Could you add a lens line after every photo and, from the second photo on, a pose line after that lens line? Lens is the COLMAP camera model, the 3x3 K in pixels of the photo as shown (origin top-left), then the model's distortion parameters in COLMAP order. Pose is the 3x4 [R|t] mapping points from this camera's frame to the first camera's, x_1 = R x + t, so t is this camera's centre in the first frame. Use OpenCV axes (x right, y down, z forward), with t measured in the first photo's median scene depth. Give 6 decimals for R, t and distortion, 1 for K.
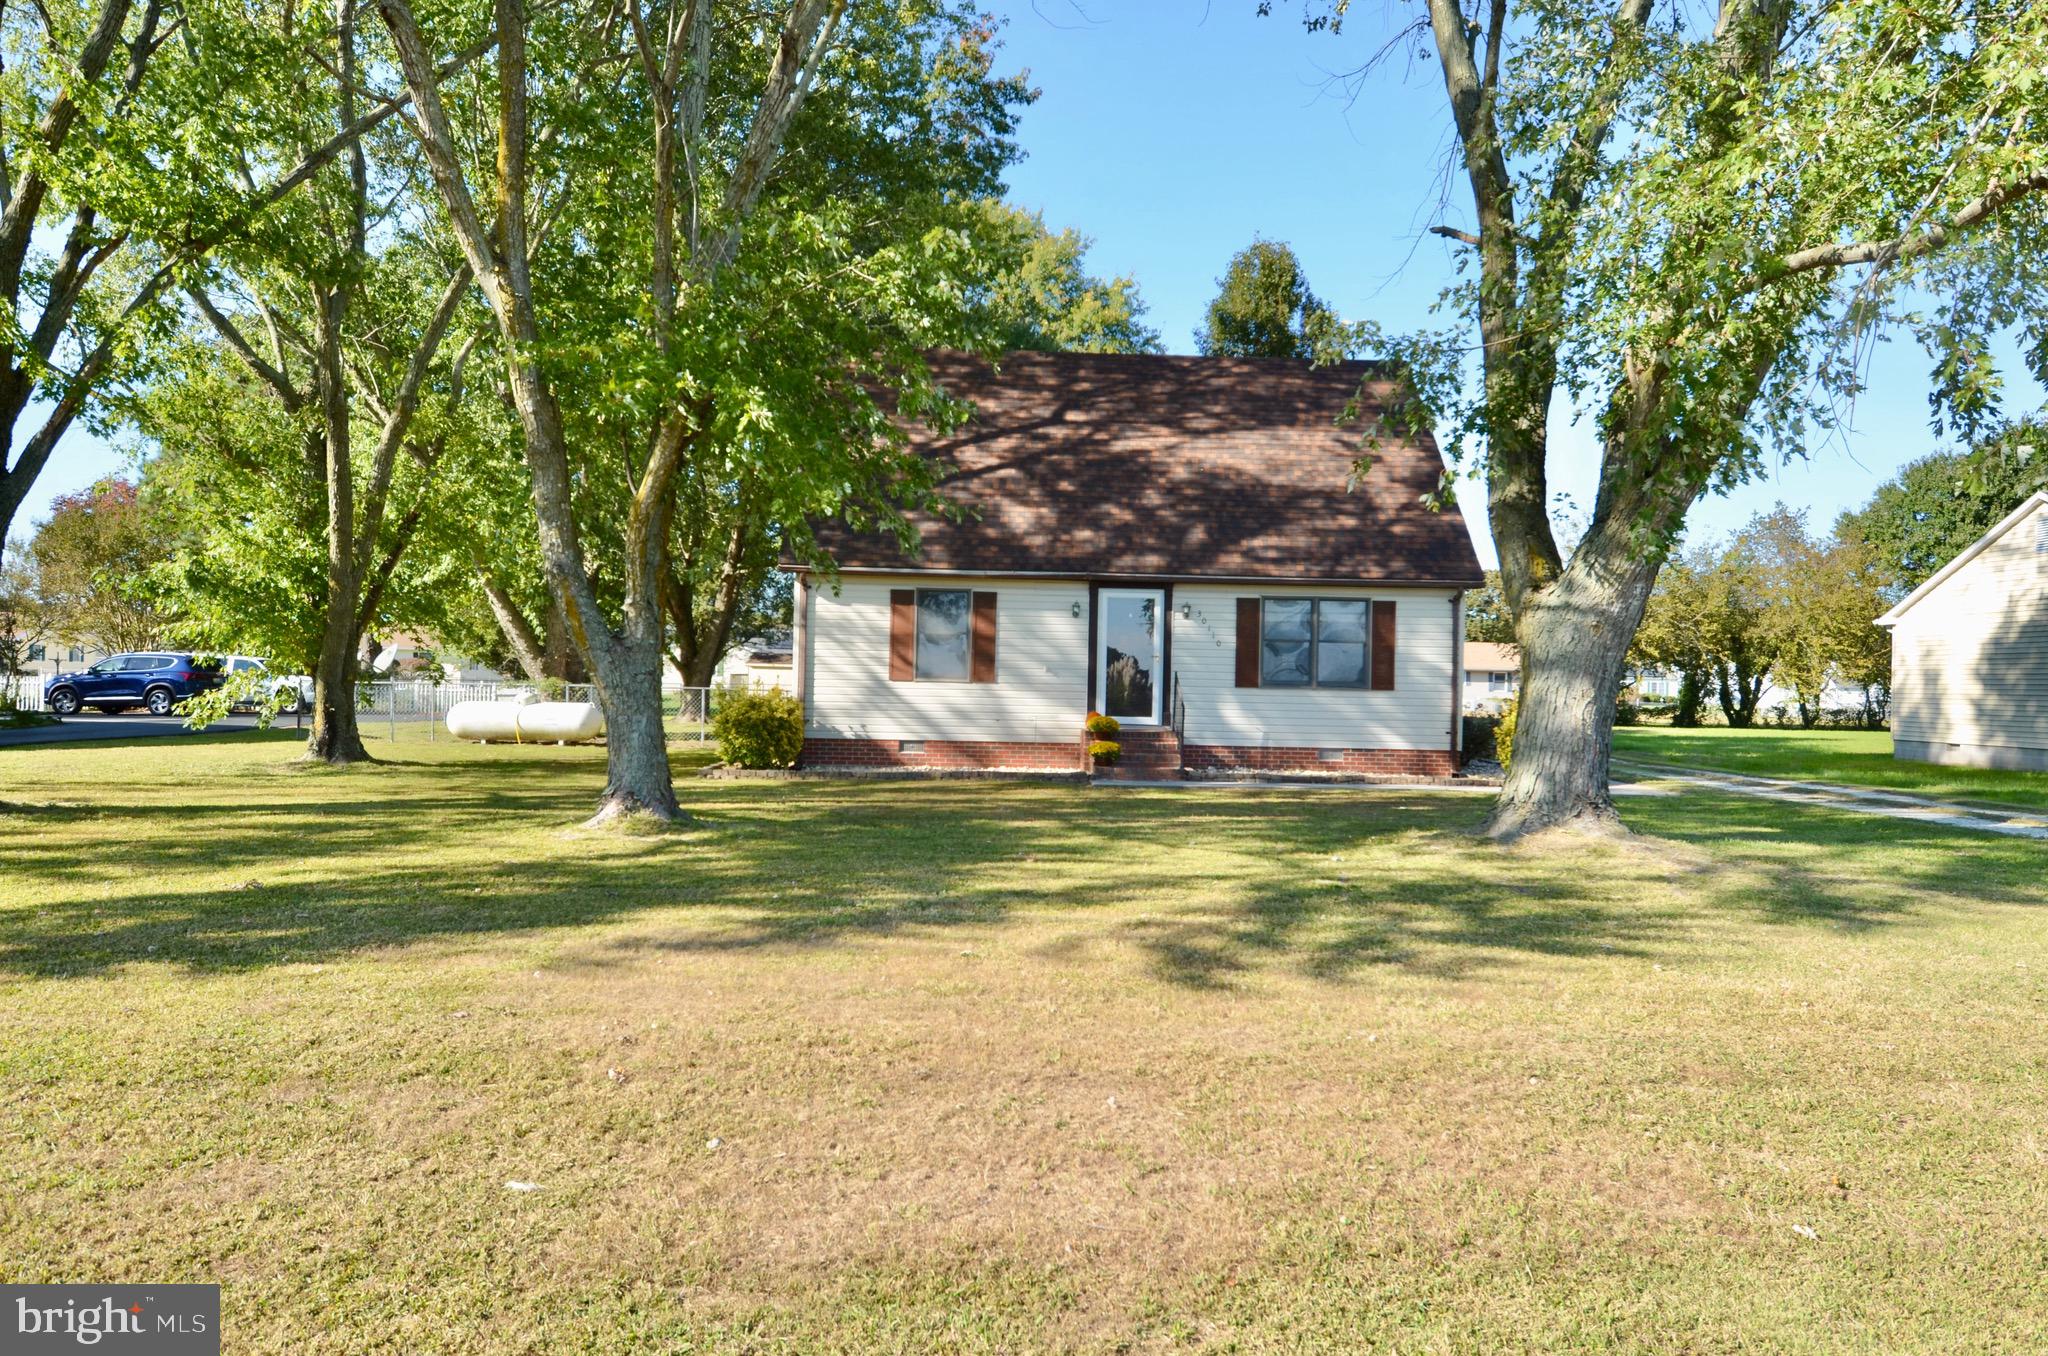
lens RADIAL K [[1323.8, 0, 958.1], [0, 1323.8, 701.2], [0, 0, 1]] dist [0.004721, 0.006161]
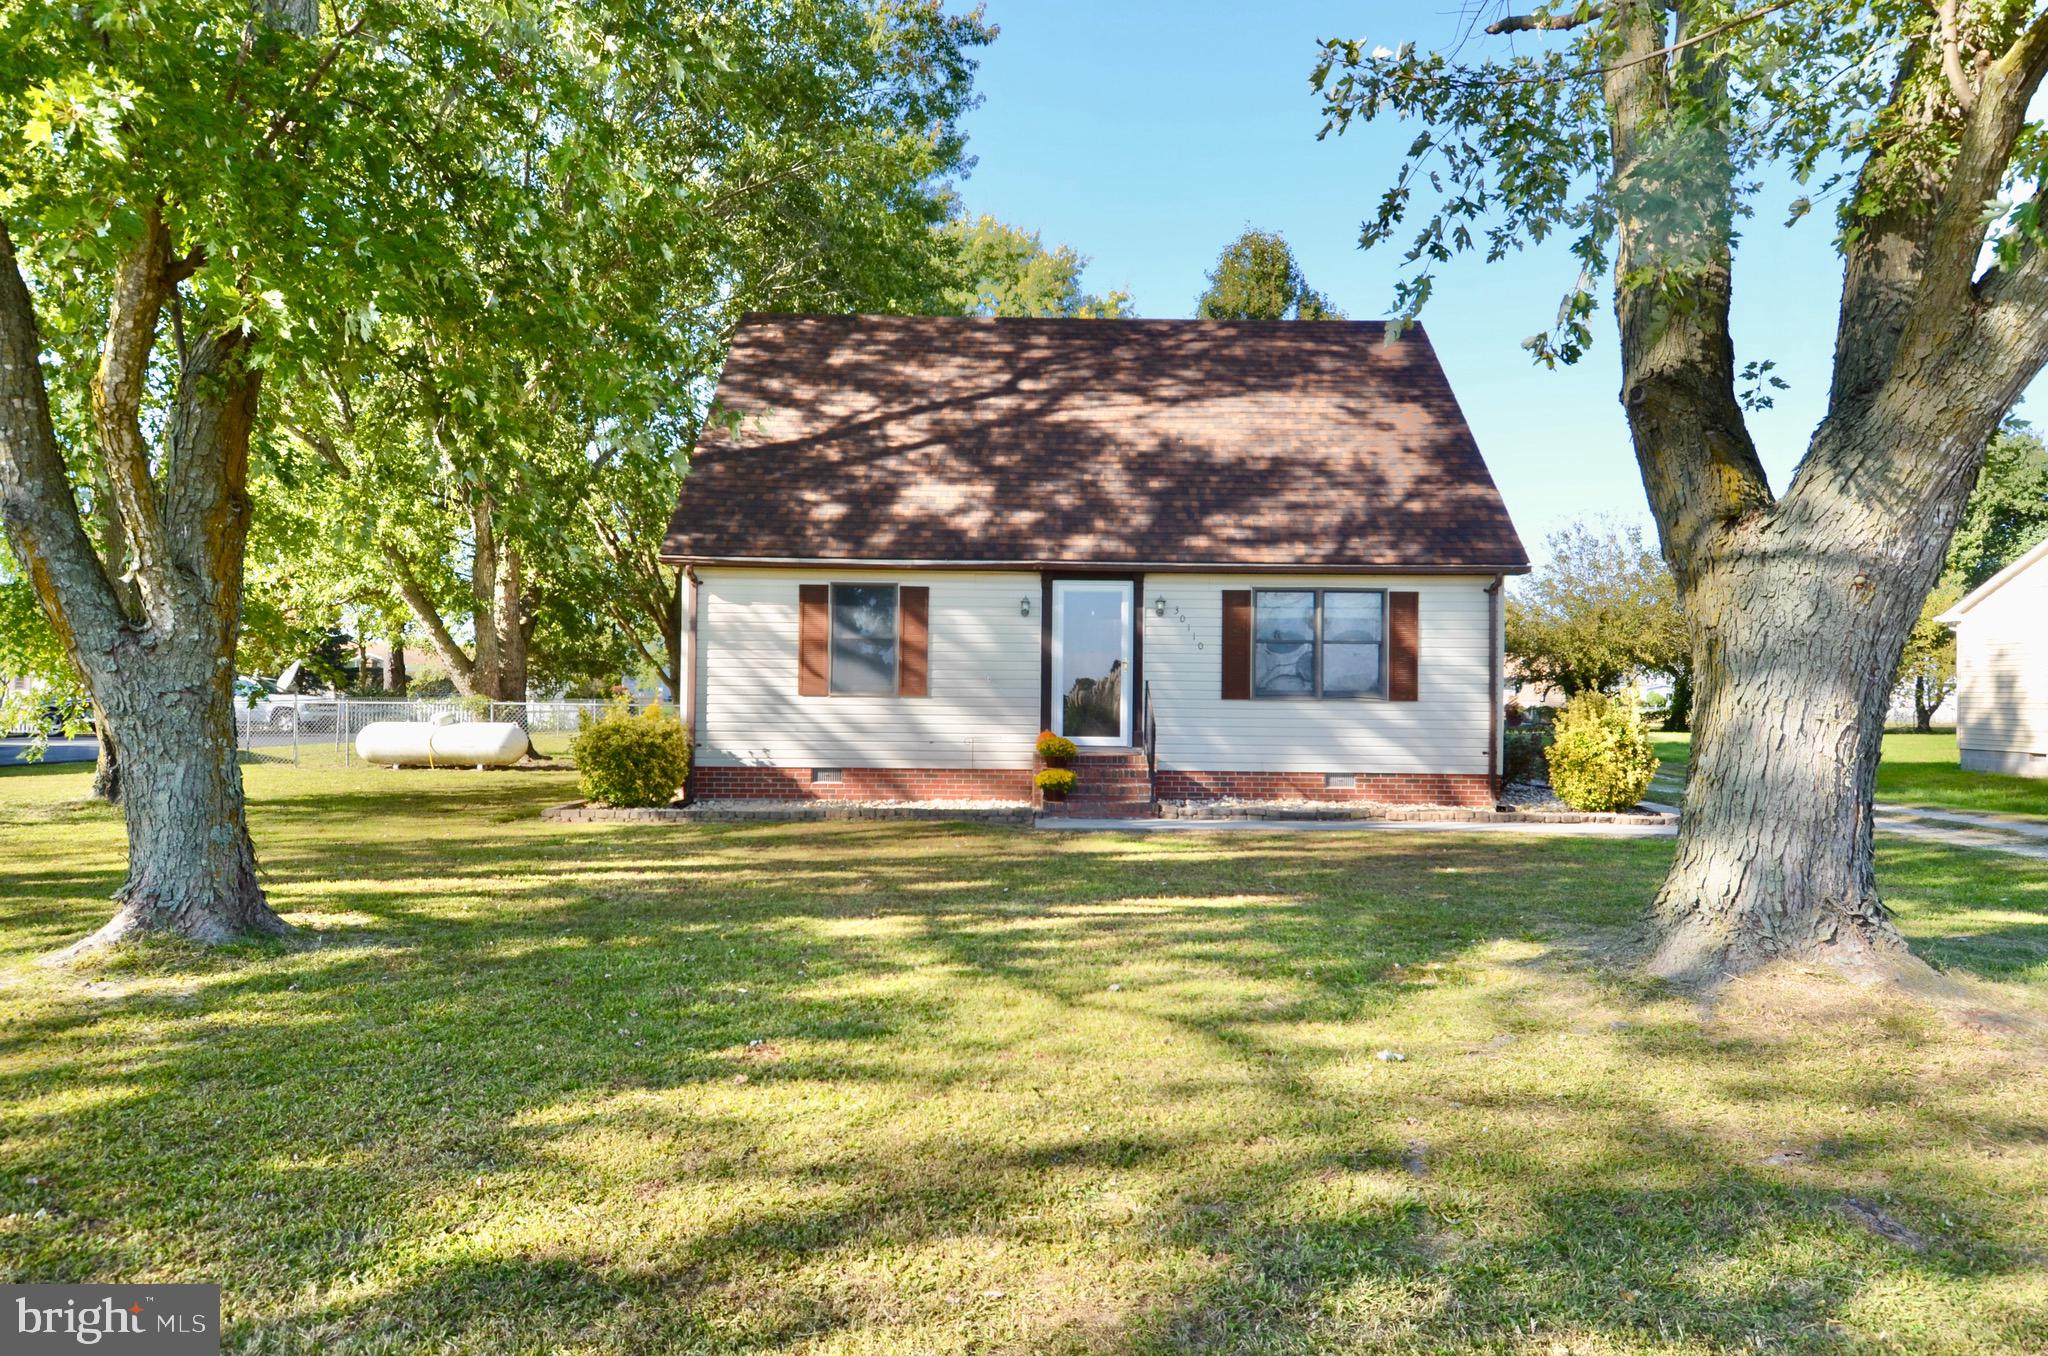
lens RADIAL K [[1136.8, 0, 992.6], [0, 1136.8, 695.1], [0, 0, 1]] dist [0.012607, -0.010986]
pose [[0.999905, -0.009855, -0.009617, 0.075123], [0.009733, 0.999873, -0.012655, -0.005815], [0.009741, 0.012561, 0.999874, 0.297173]]
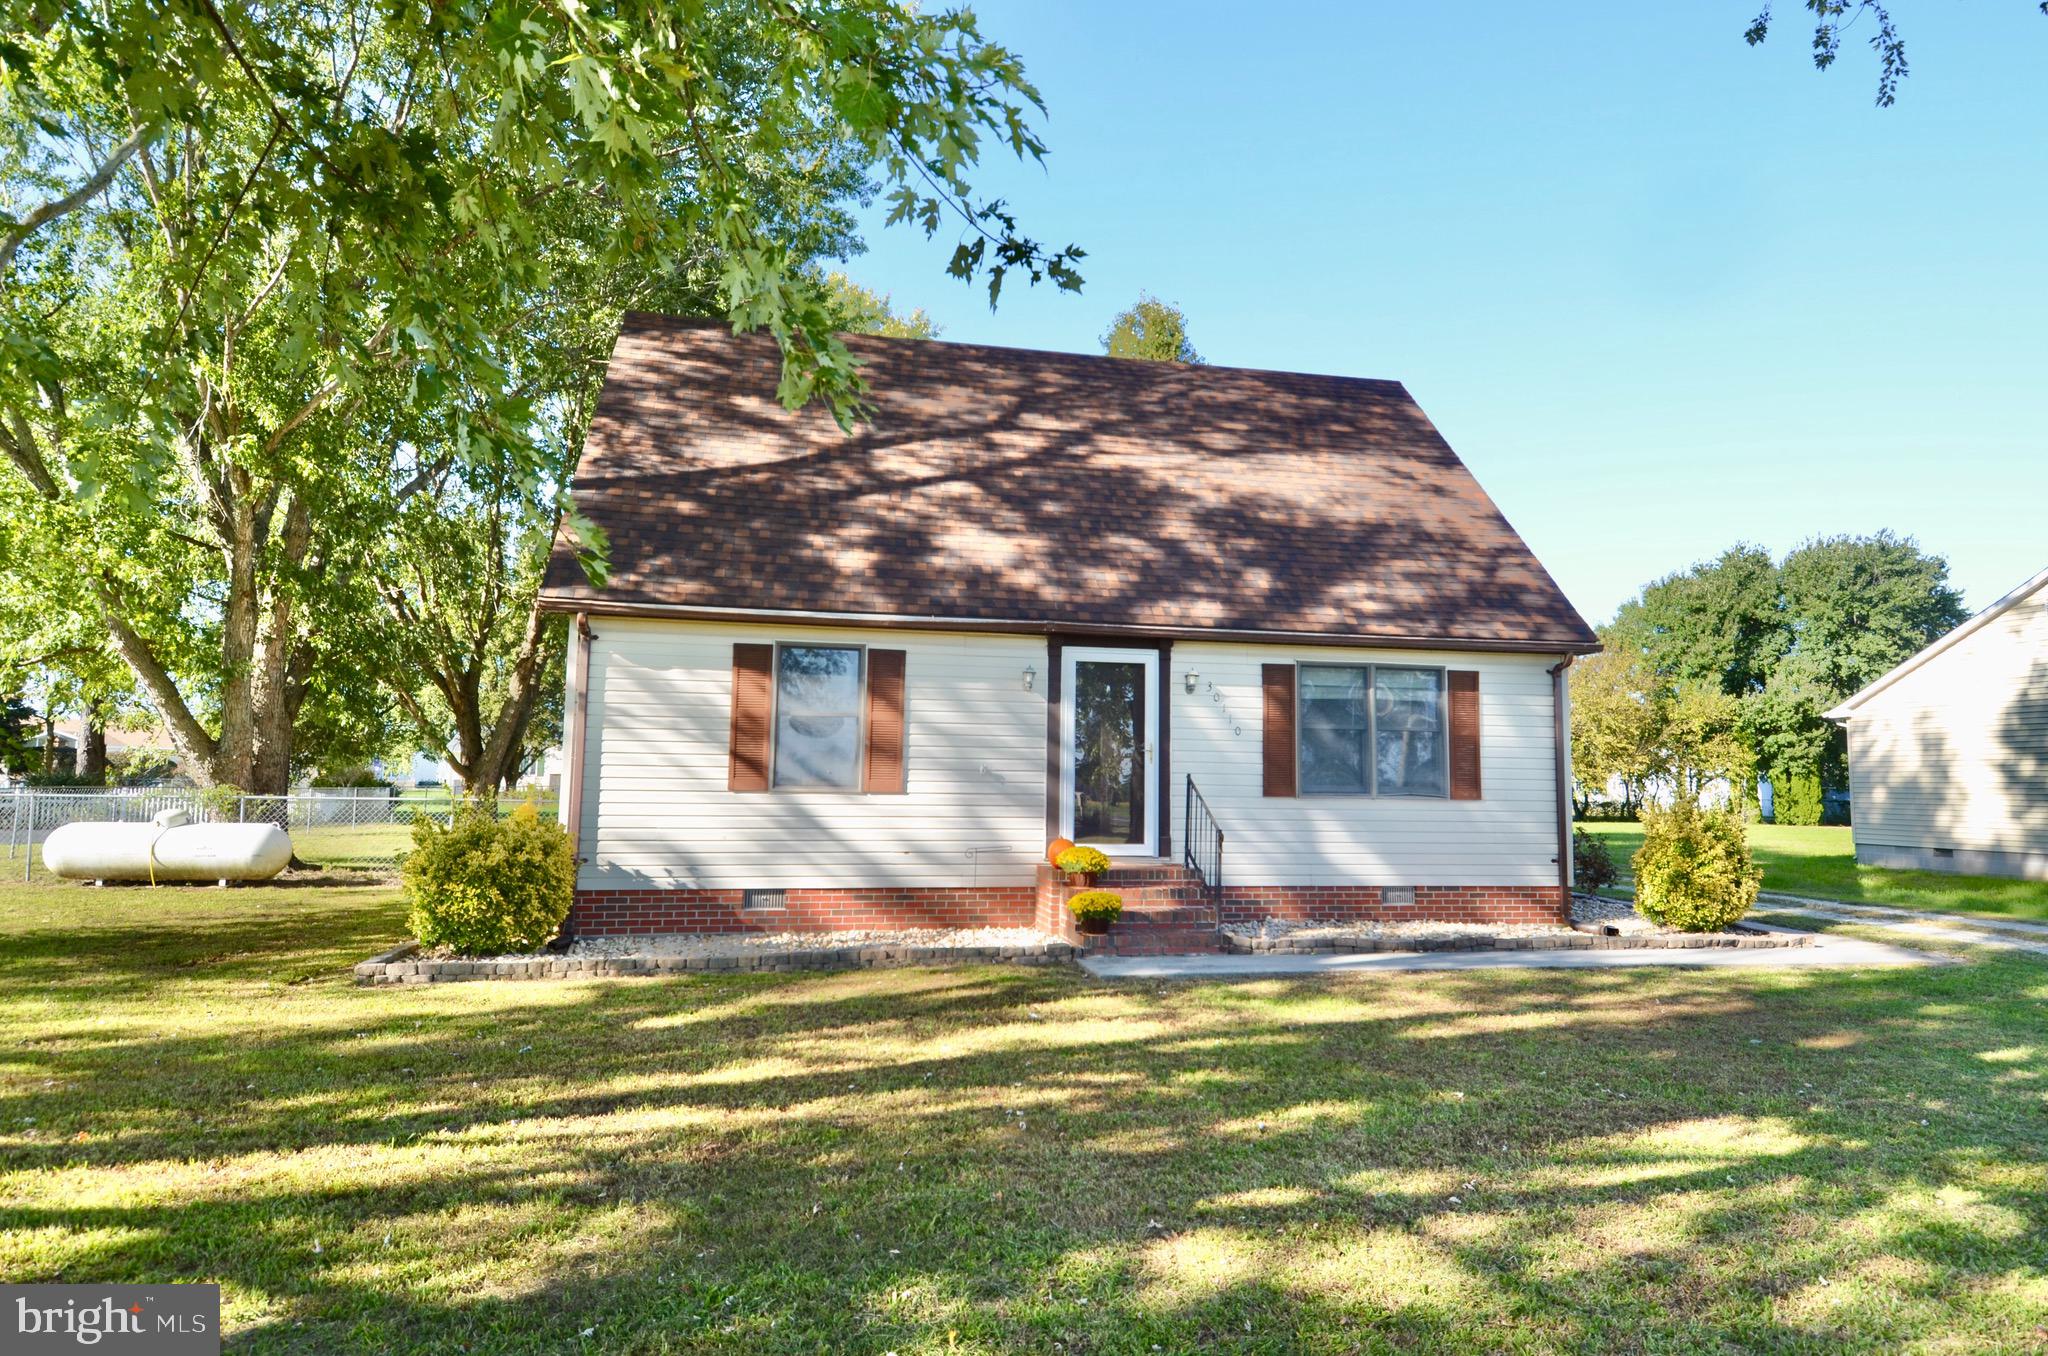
lens RADIAL K [[1136.8, 0, 982.2], [0, 1136.8, 674.0], [0, 0, 1]] dist [0.012607, -0.010986]
pose [[0.983946, 0.010691, 0.178144, -0.031383], [0.008218, 0.994431, -0.105068, -0.013475], [-0.178275, 0.104846, 0.978379, 0.460905]]
